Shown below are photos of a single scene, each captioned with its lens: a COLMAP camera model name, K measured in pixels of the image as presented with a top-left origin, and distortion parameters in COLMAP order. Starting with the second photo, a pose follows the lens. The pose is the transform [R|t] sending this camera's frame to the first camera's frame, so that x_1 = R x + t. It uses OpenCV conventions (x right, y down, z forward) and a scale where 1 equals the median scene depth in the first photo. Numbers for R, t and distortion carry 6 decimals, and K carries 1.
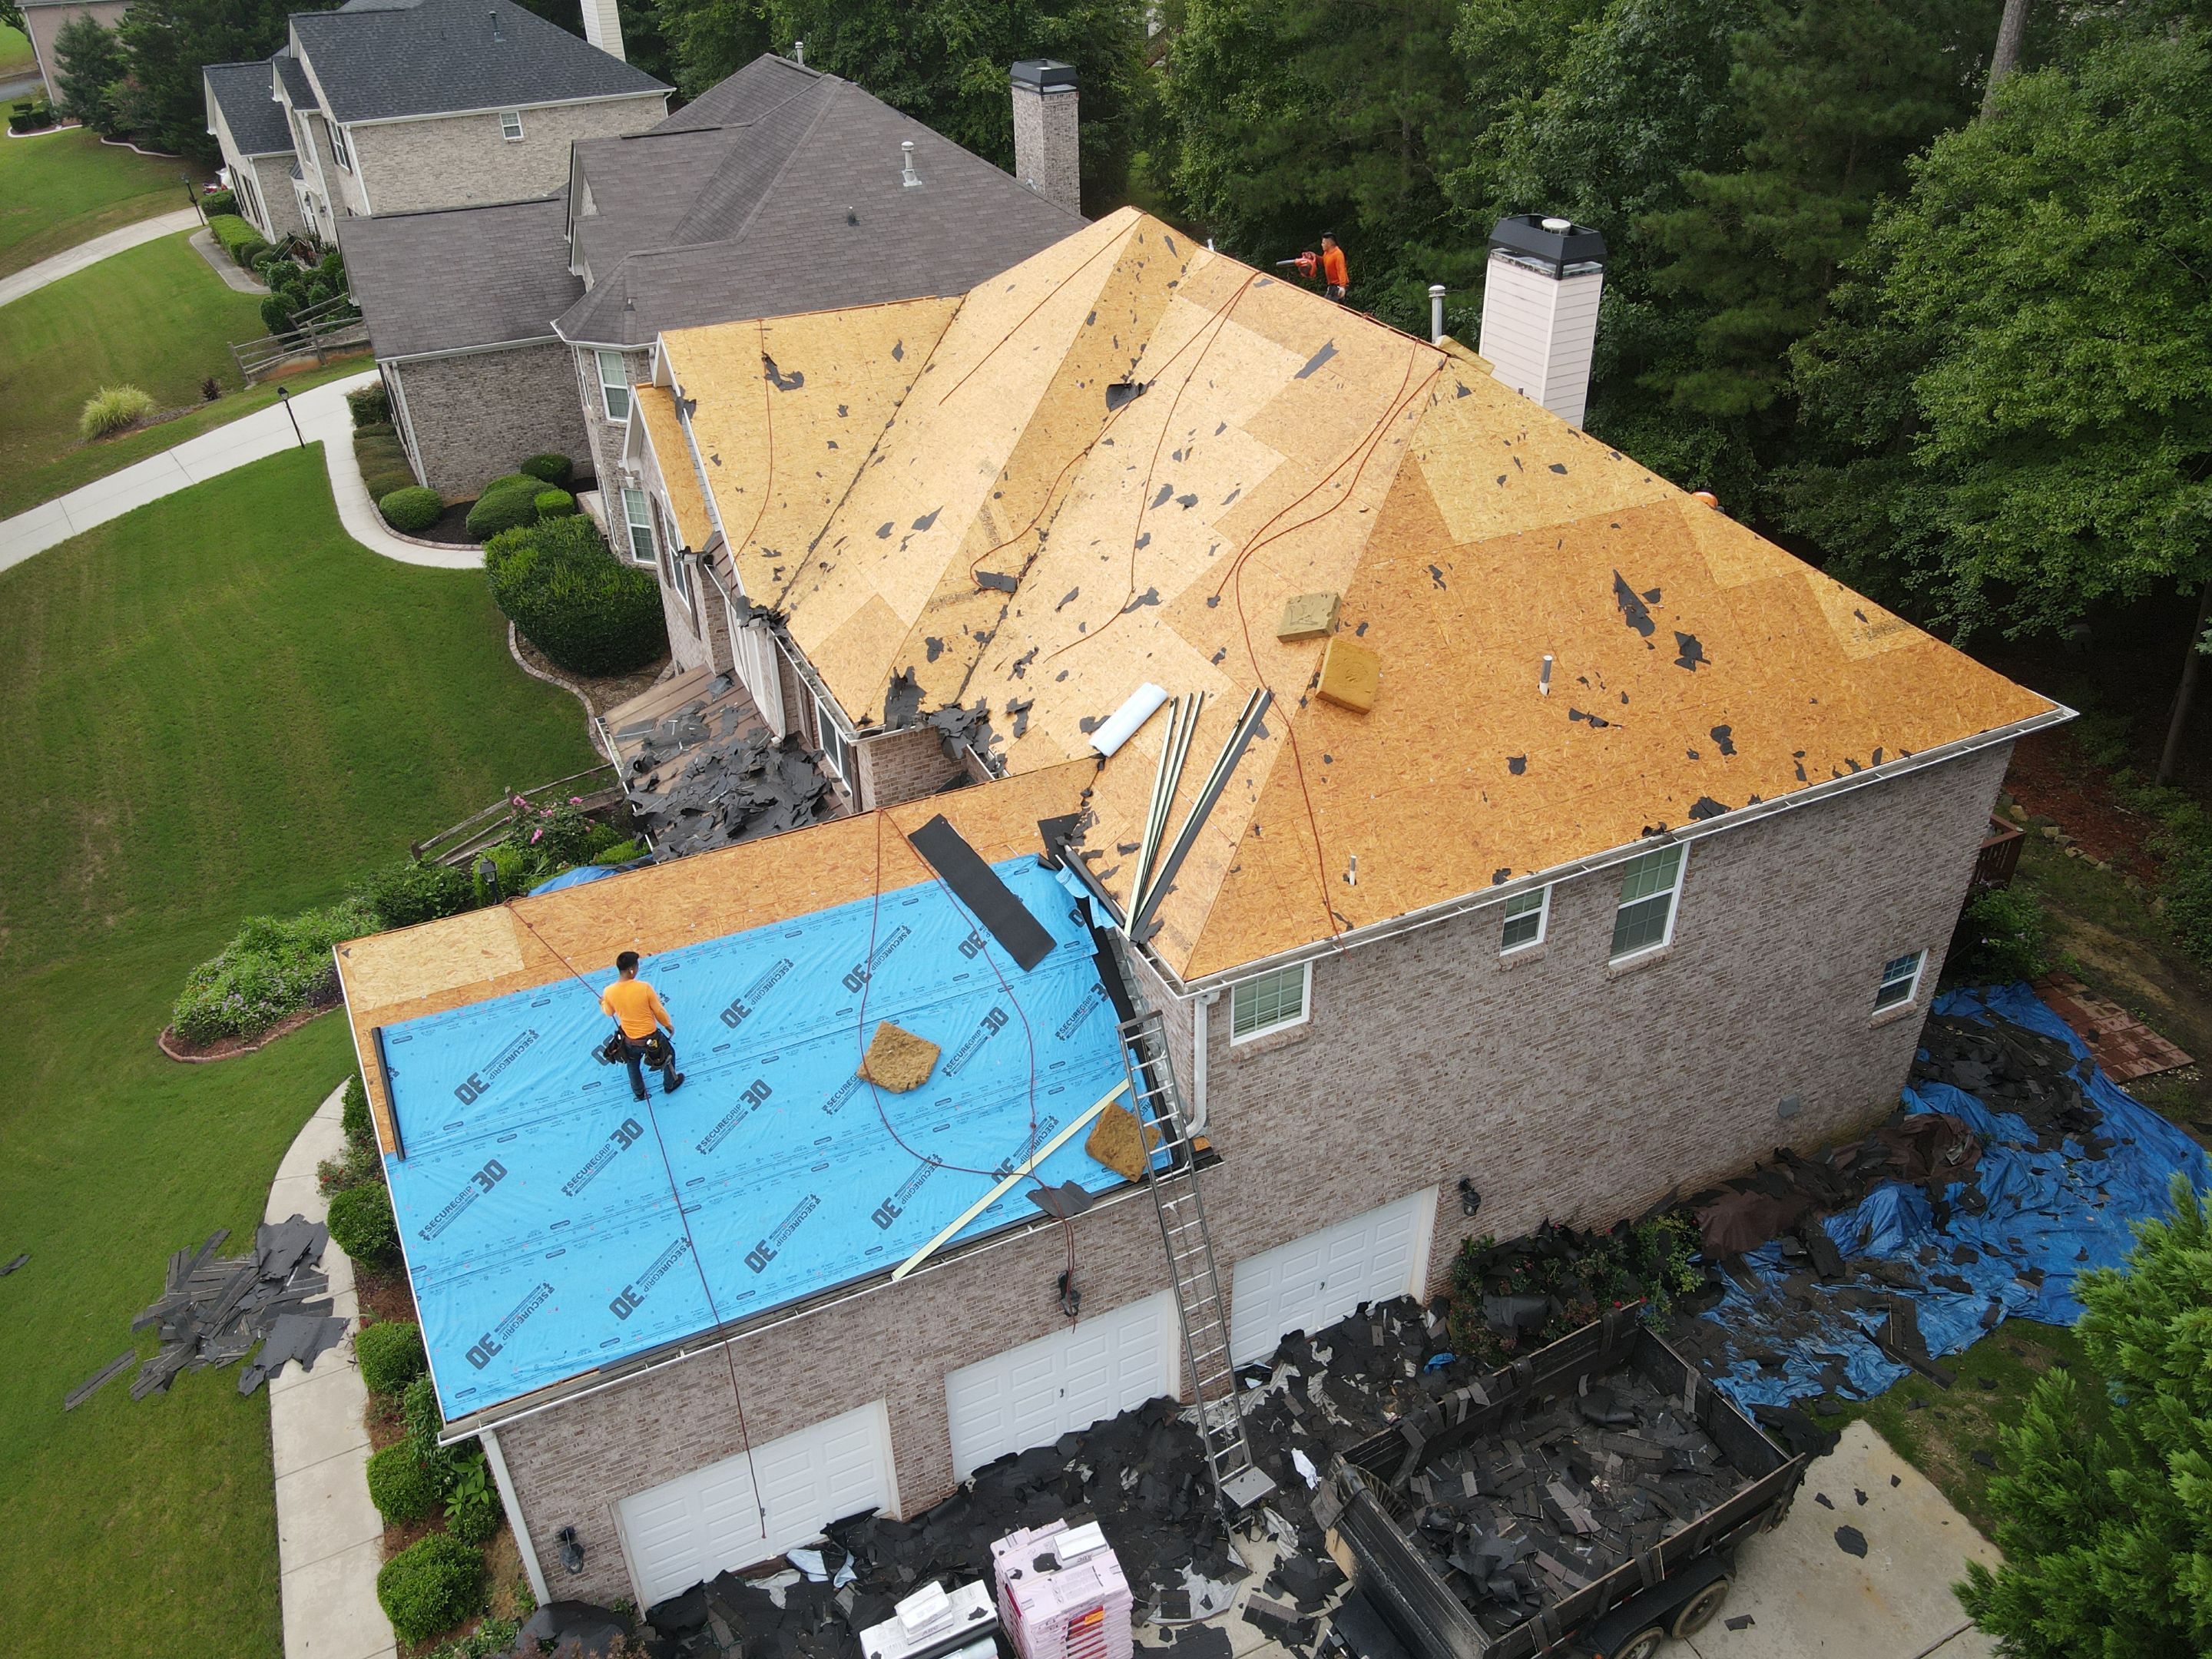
lens RADIAL K [[1602.8, 0, 1106.0], [0, 1602.8, 829.5], [0, 0, 1]] dist [0.008083, 0.002180]
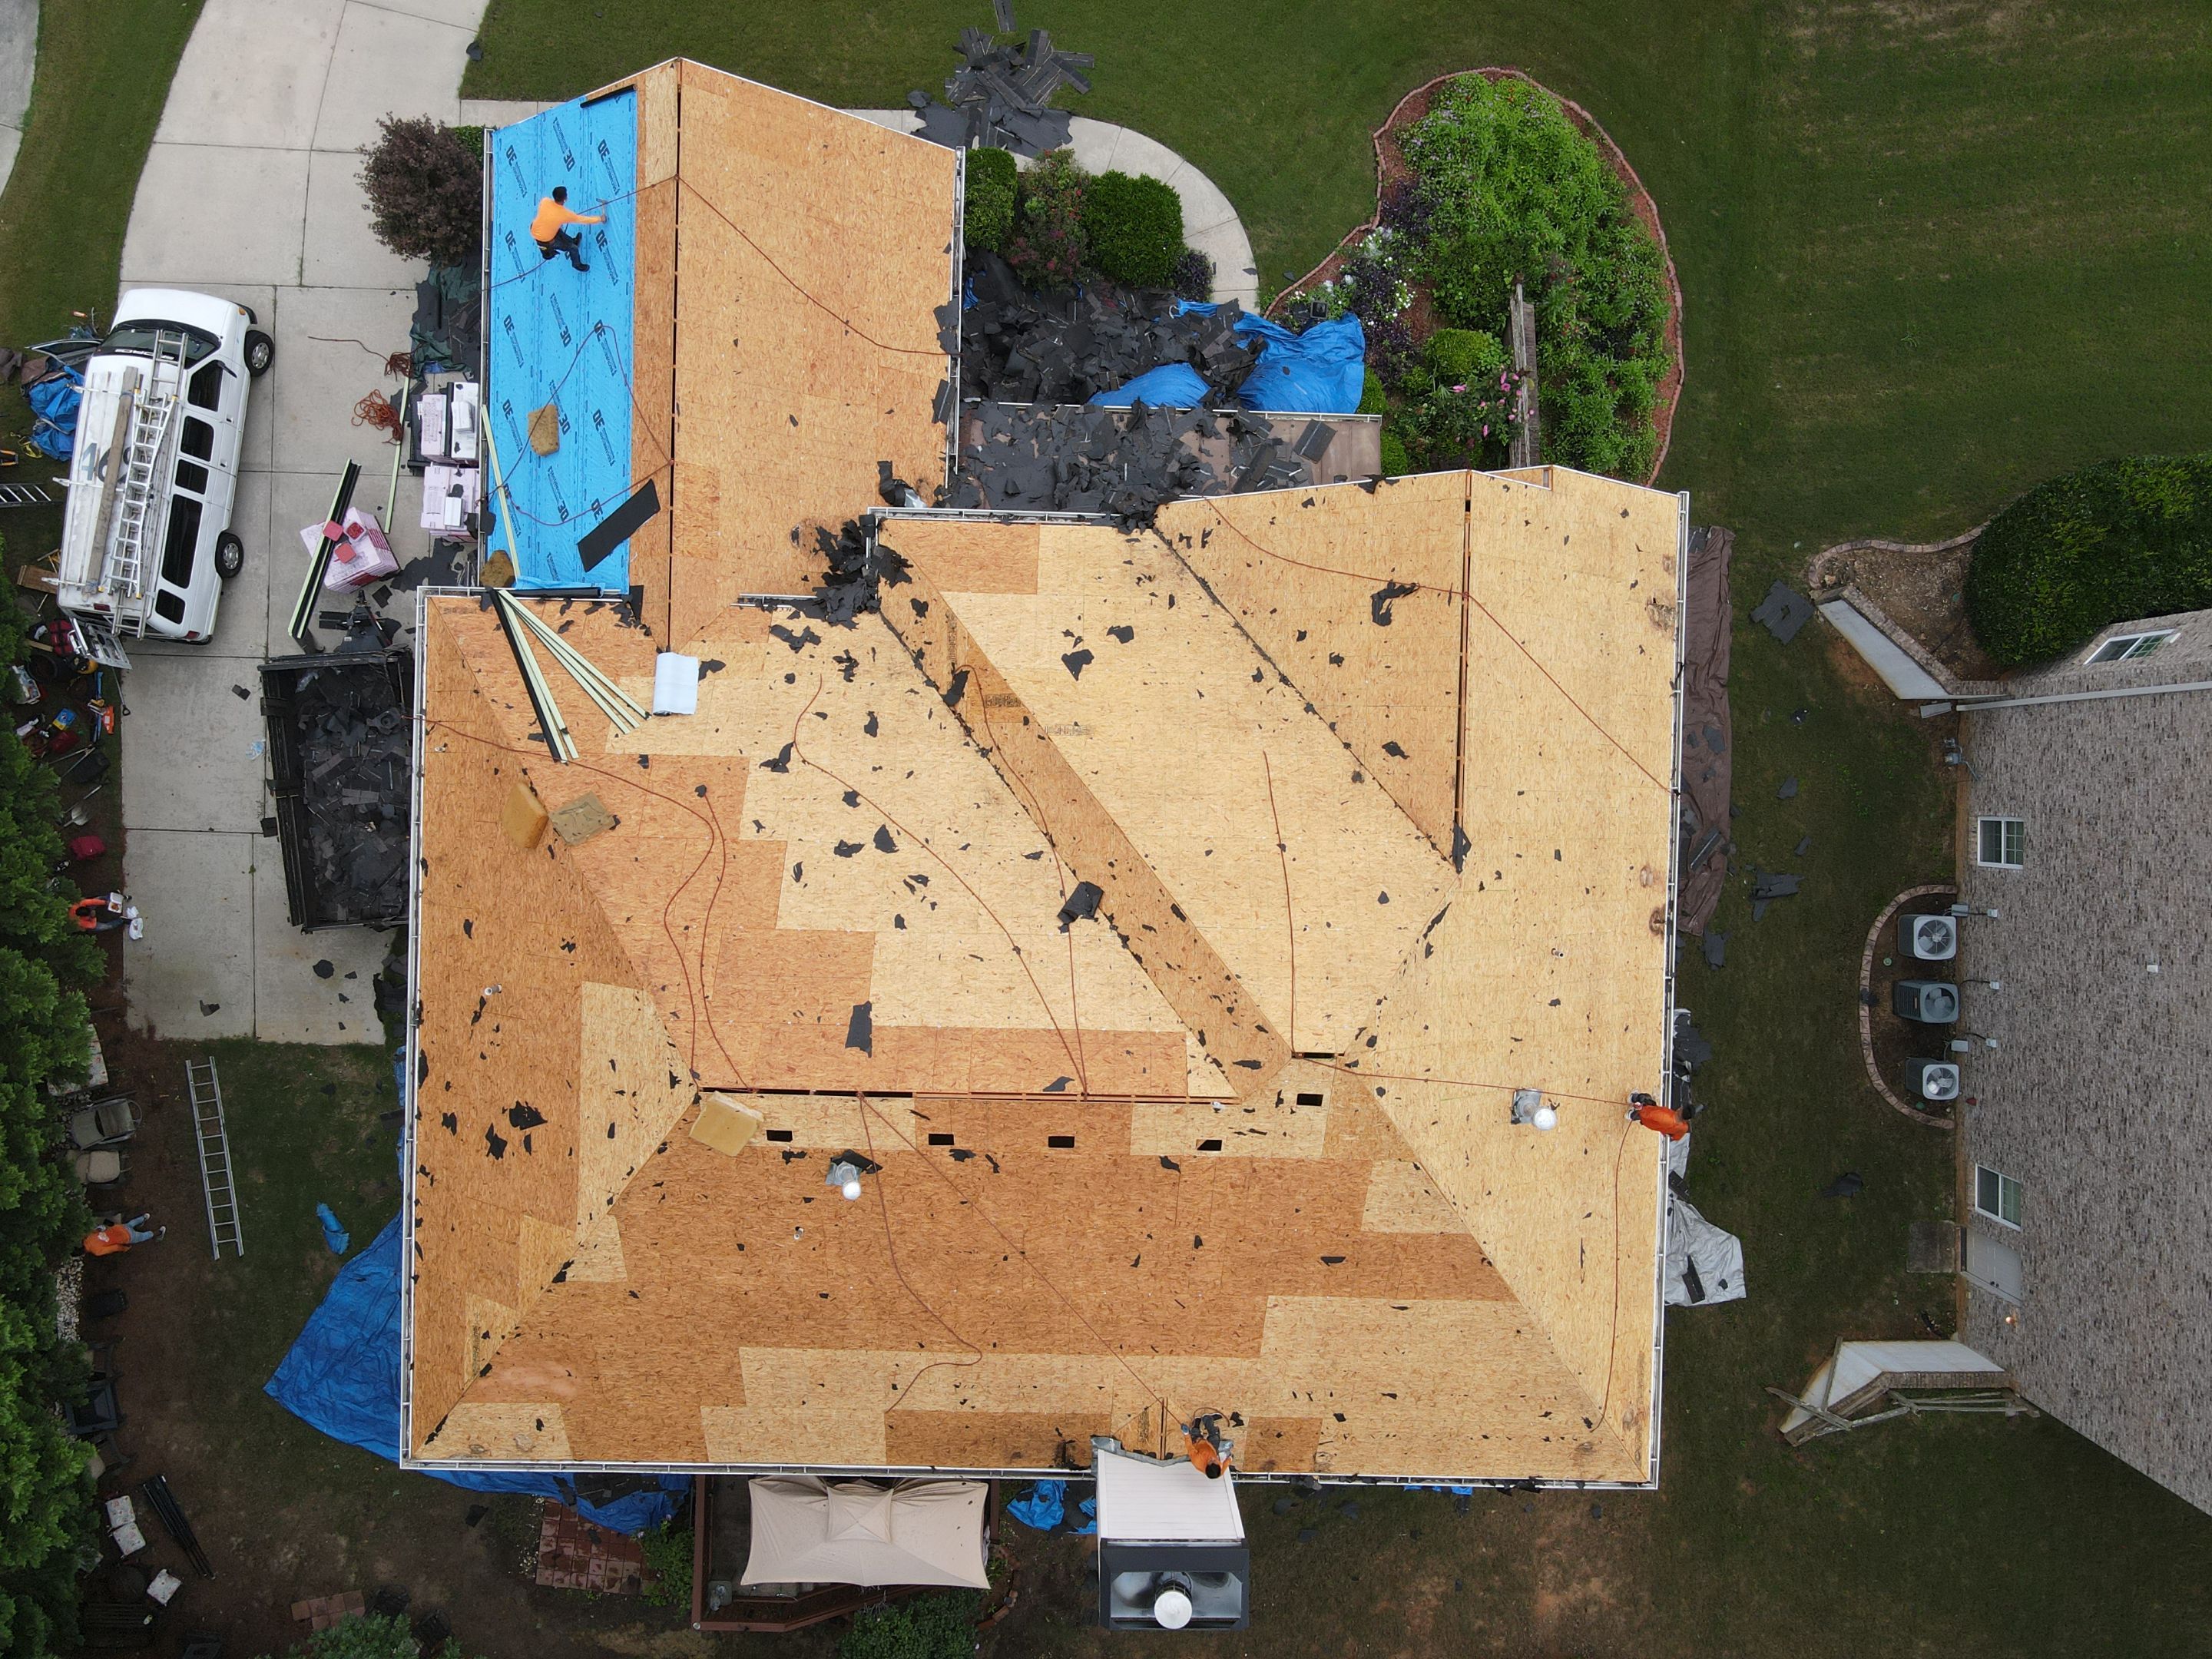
lens RADIAL K [[1596.1, 0, 1105.8], [0, 1596.1, 817.3], [0, 0, 1]] dist [0.006542, 0.008083]
pose [[-0.450645, 0.892358, 0.024846, -0.063301], [-0.493453, -0.272196, 0.826083, -1.077455], [0.743924, 0.360010, 0.563000, 0.531093]]
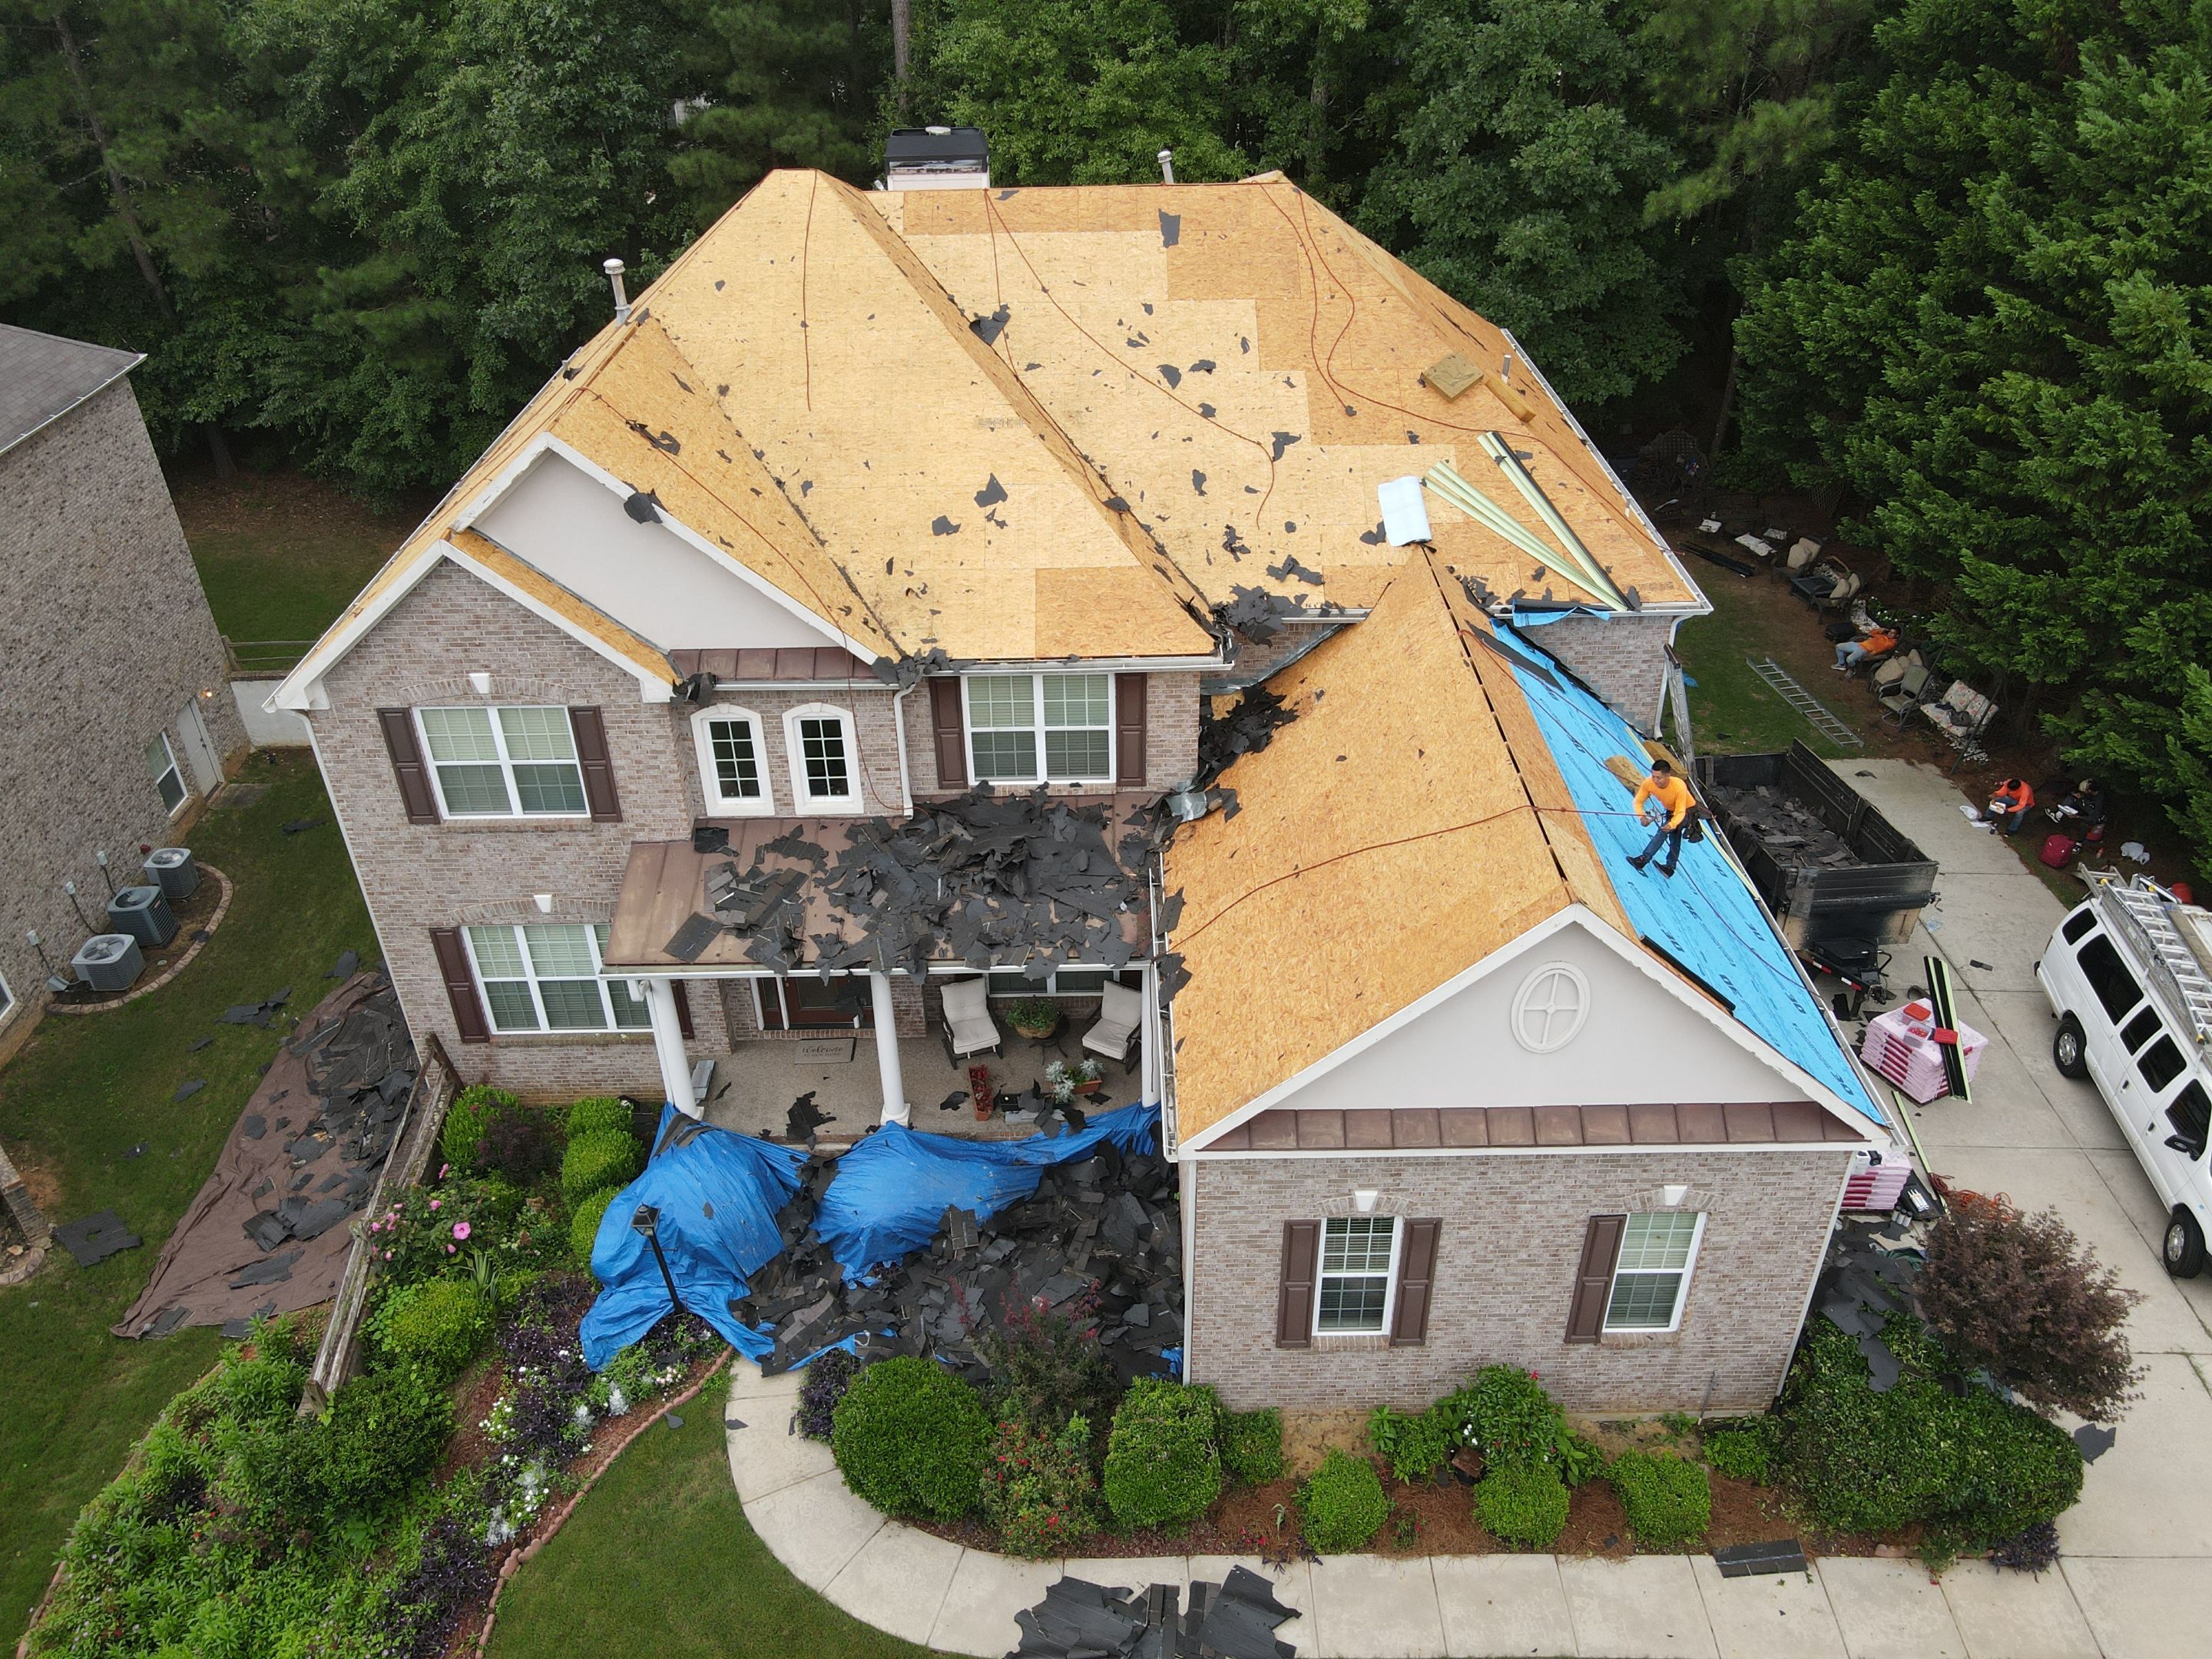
lens RADIAL K [[1628.8, 0, 1092.9], [0, 1628.8, 830.2], [0, 0, 1]] dist [-0.001062, 0.002766]
pose [[0.426071, -0.484345, 0.764117, -0.960806], [0.498080, 0.830671, 0.248802, -0.248873], [-0.755235, 0.274584, 0.595167, 0.465034]]
